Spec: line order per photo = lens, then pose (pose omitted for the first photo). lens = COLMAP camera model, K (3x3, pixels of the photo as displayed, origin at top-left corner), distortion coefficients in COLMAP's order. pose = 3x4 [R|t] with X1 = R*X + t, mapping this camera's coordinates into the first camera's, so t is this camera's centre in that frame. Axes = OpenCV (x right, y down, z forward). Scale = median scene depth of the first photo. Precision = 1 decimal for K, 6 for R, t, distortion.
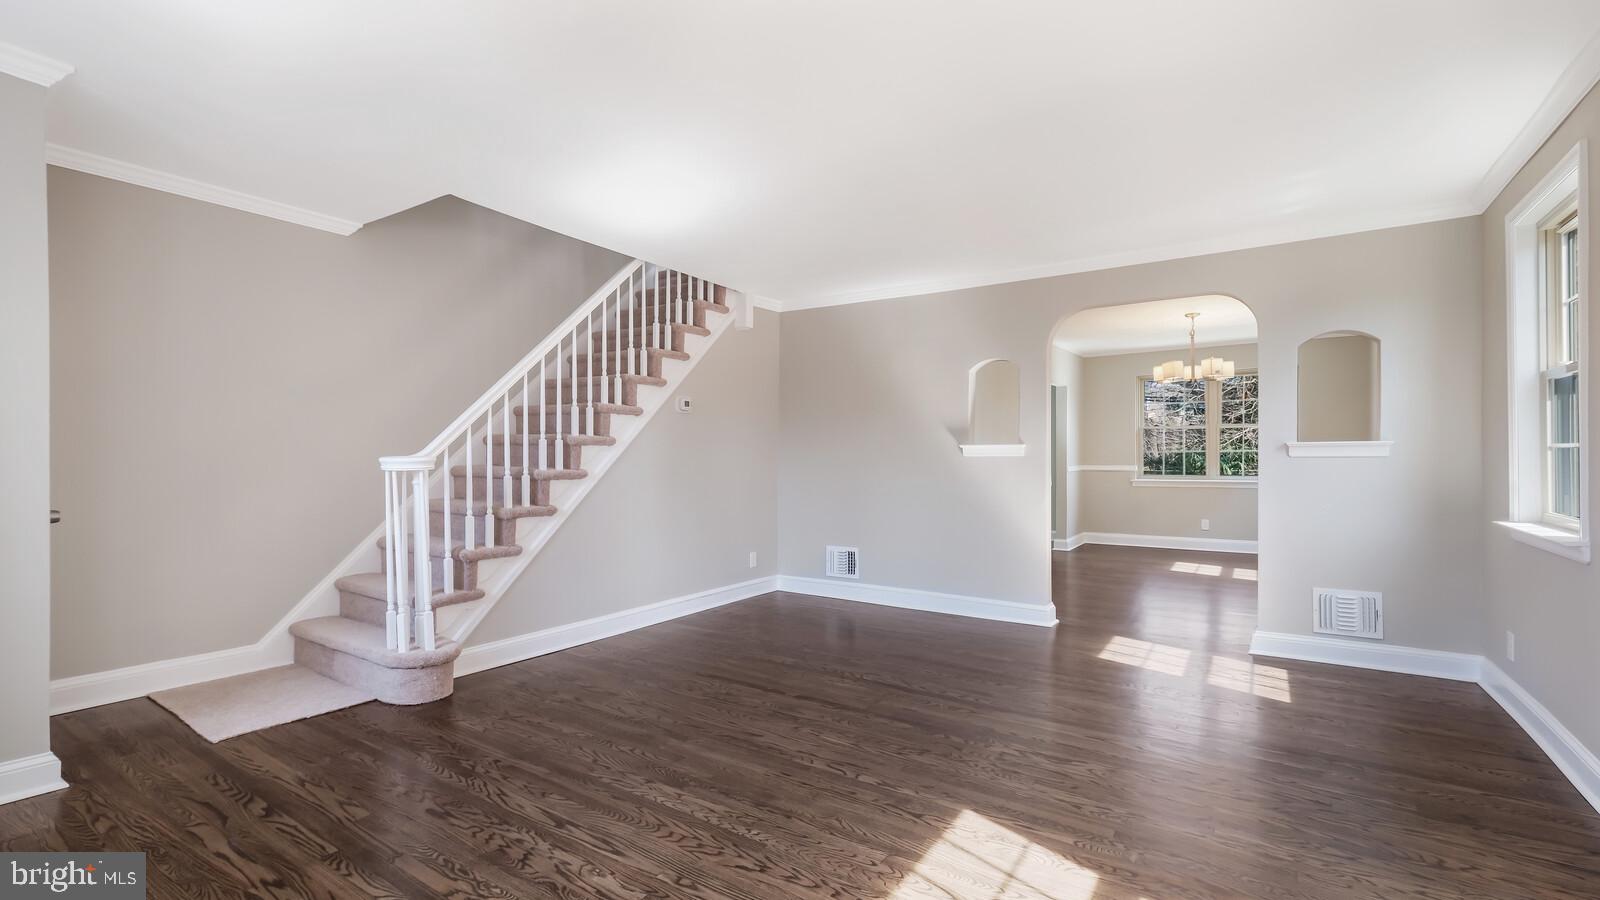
lens RADIAL K [[697.8, 0, 796.9], [0, 697.8, 454.2], [0, 0, 1]] dist [0.003088, -0.000317]
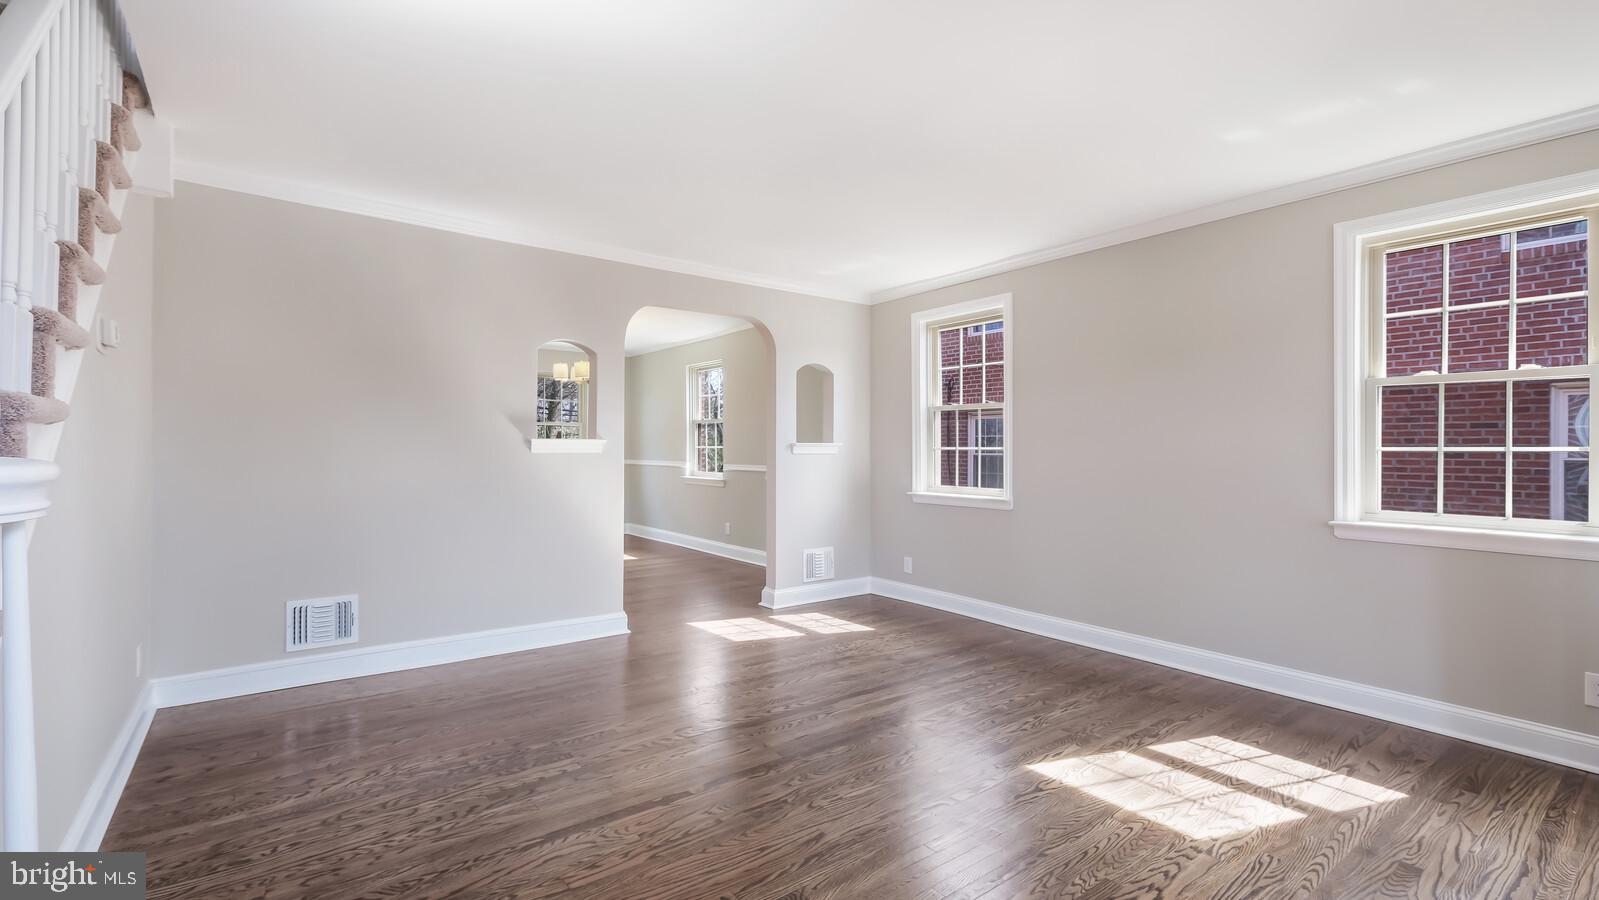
lens RADIAL K [[697.4, 0, 791.9], [0, 697.4, 447.1], [0, 0, 1]] dist [0.003088, -0.000317]
pose [[0.322835, 0.009340, 0.946409, -0.607611], [-0.007811, 0.999944, -0.007204, -0.000733], [-0.946423, -0.005066, 0.322890, 0.630924]]
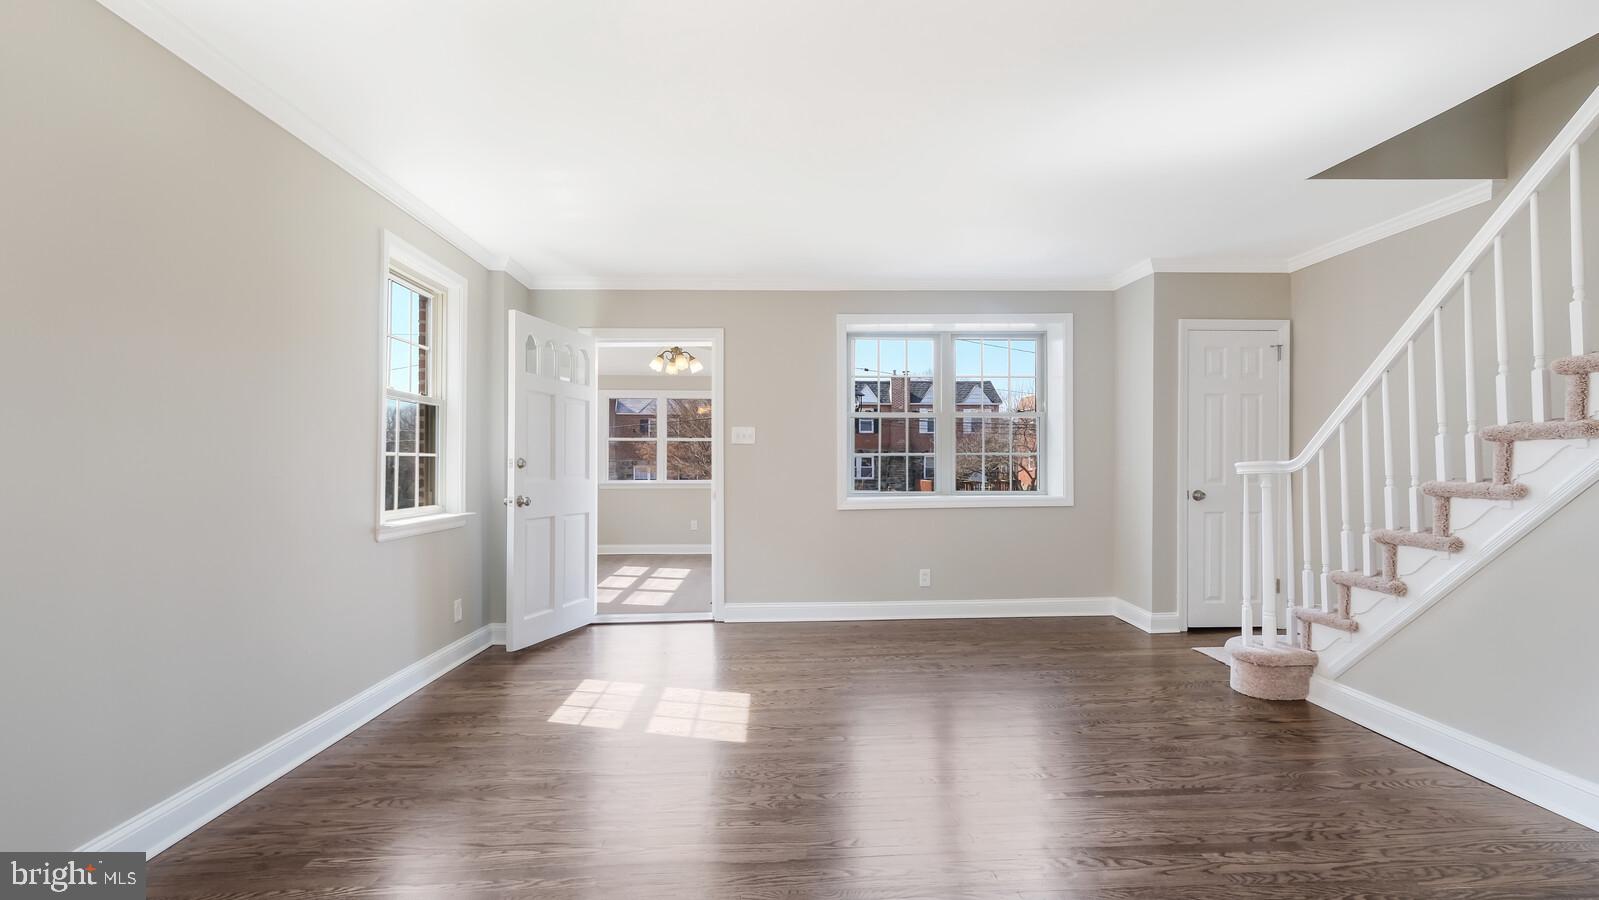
lens RADIAL K [[697.4, 0, 809.0], [0, 697.4, 455.6], [0, 0, 1]] dist [0.003088, -0.000317]
pose [[-0.794292, -0.004518, -0.607519, 0.582365], [0.003707, 0.999918, -0.012282, 0.005141], [0.607524, -0.012008, -0.794210, 1.313866]]
